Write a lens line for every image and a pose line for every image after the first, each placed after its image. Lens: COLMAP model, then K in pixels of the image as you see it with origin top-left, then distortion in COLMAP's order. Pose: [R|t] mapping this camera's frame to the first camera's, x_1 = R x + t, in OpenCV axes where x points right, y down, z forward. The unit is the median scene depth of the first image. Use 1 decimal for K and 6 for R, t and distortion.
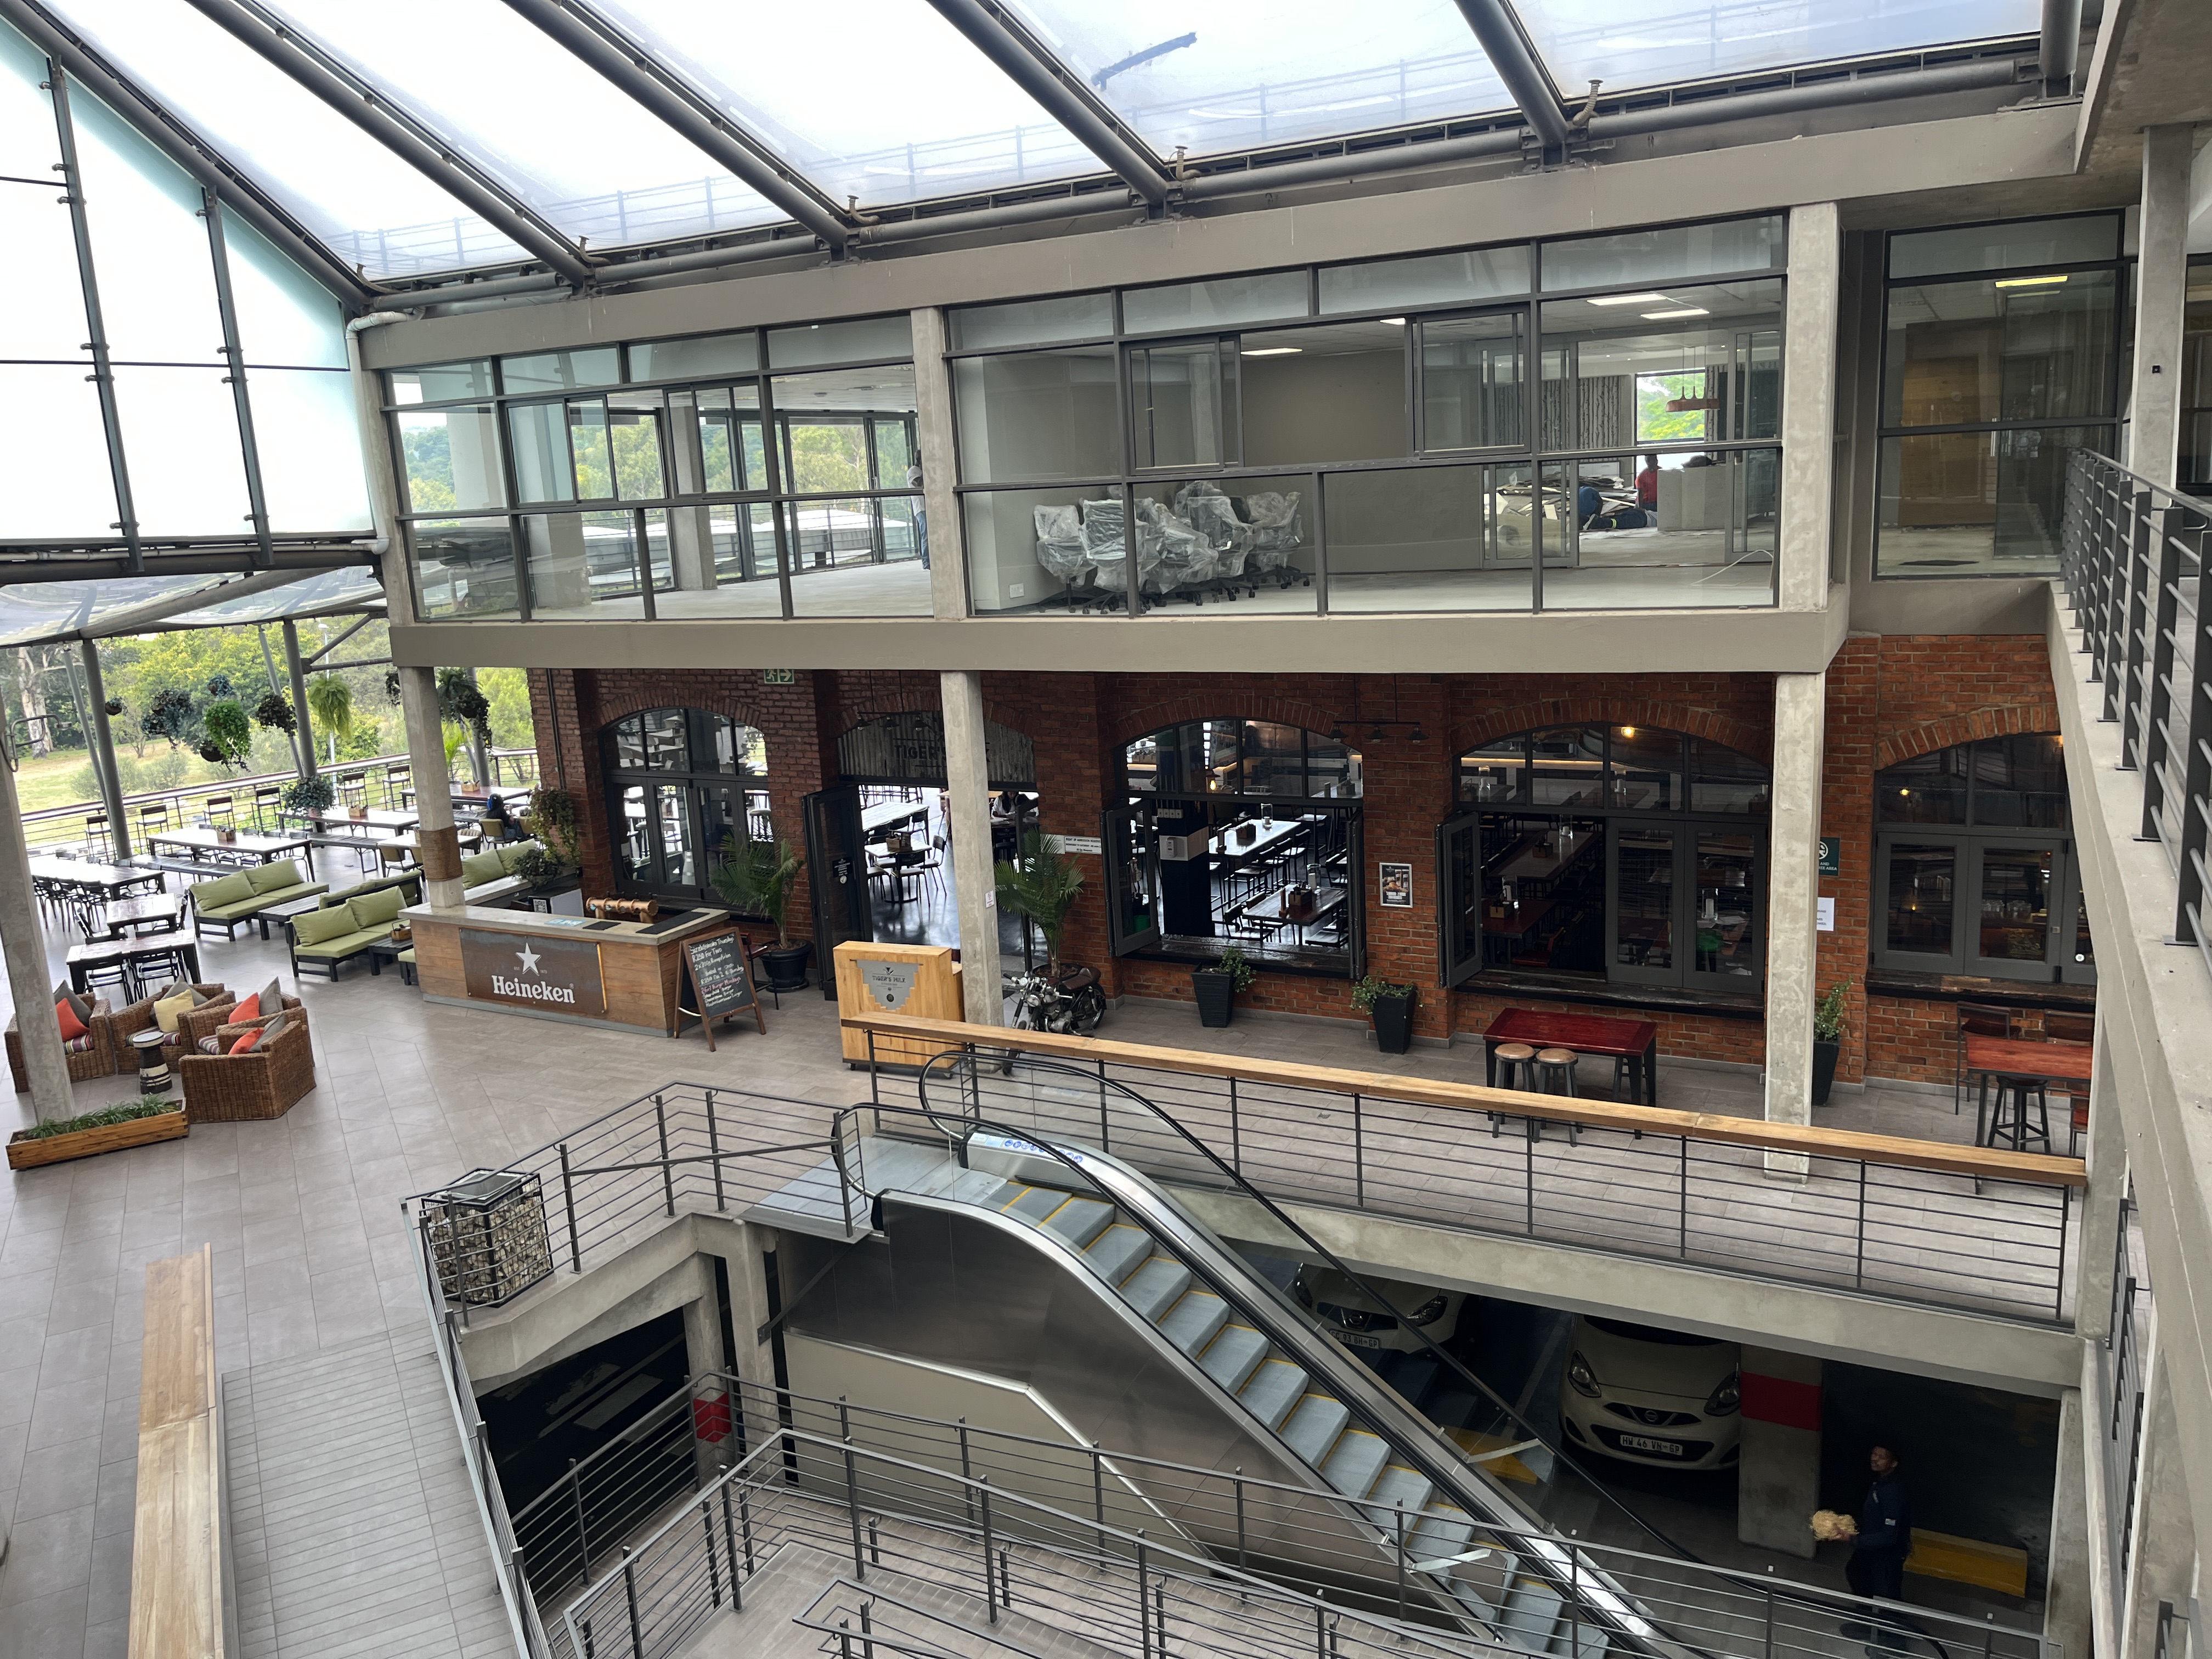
lens RADIAL K [[1679.2, 0, 1099.8], [0, 1679.2, 805.4], [0, 0, 1]] dist [0.056263, -0.075868]
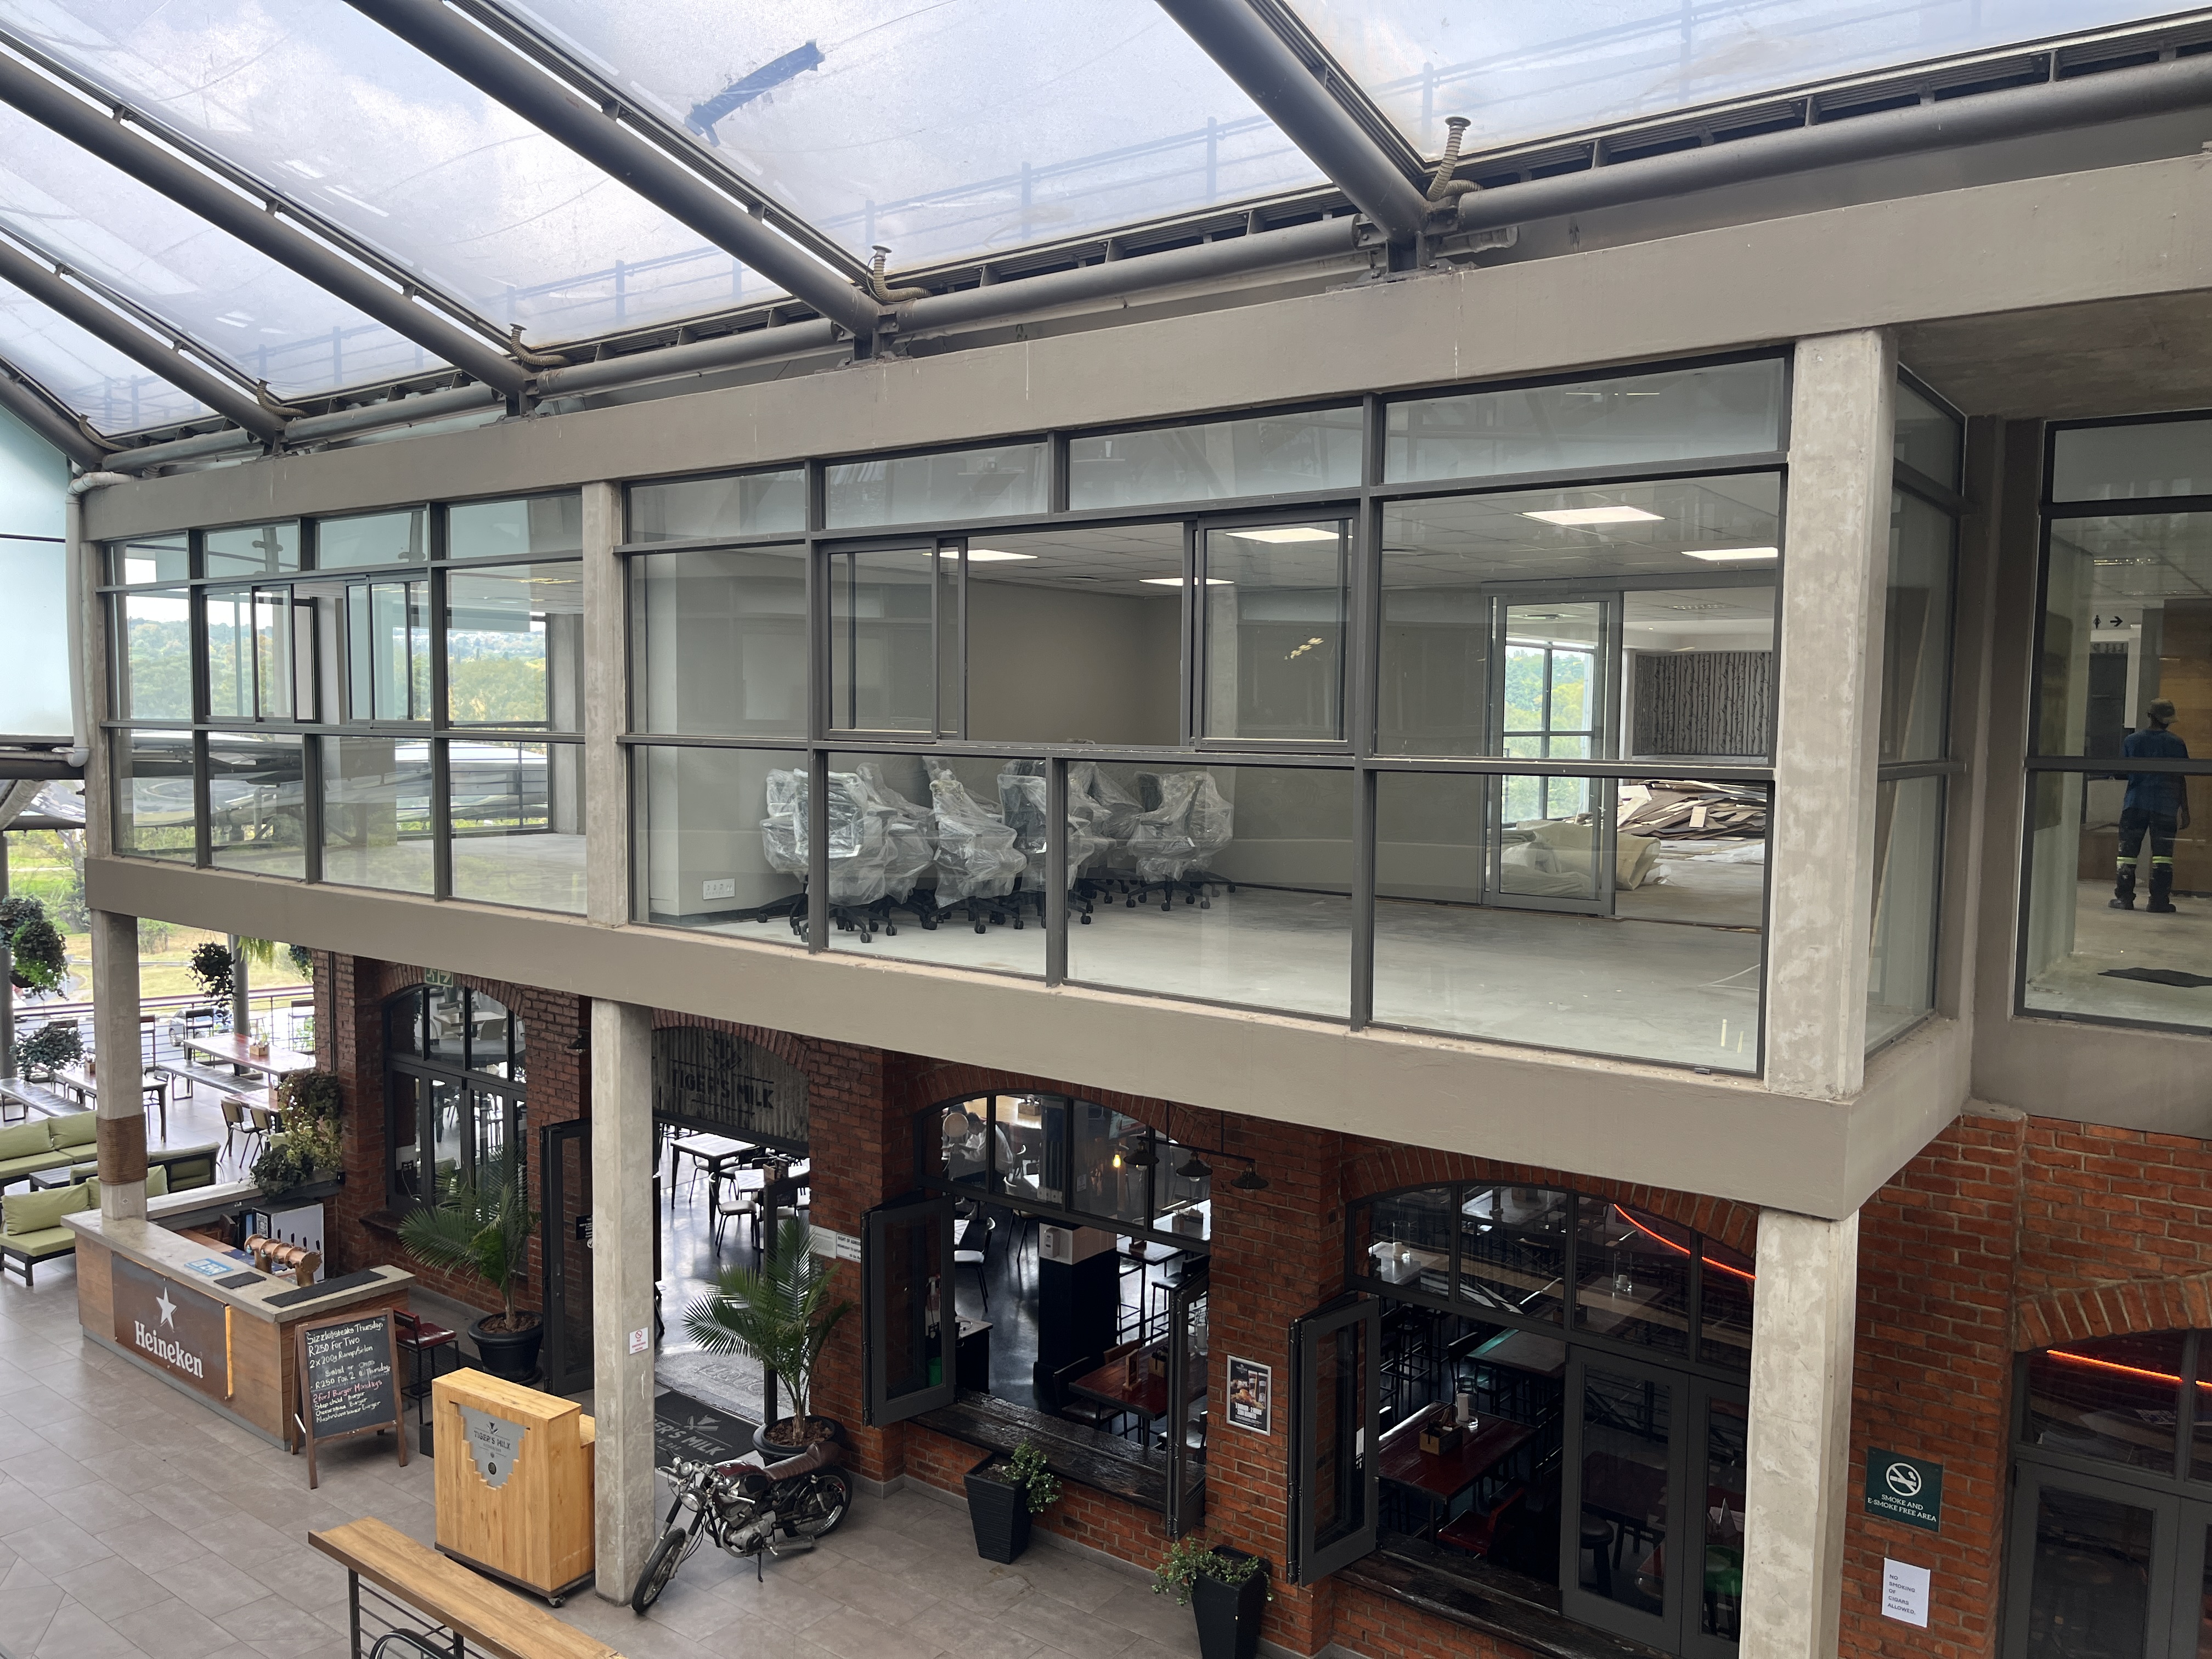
lens RADIAL K [[1675.1, 0, 1120.6], [0, 1675.1, 835.7], [0, 0, 1]] dist [0.075951, -0.115912]
pose [[0.984403, 0.079850, -0.156765, 0.230663], [-0.098186, 0.988740, -0.112930, -0.093151], [0.145982, 0.126561, 0.981158, 0.366711]]
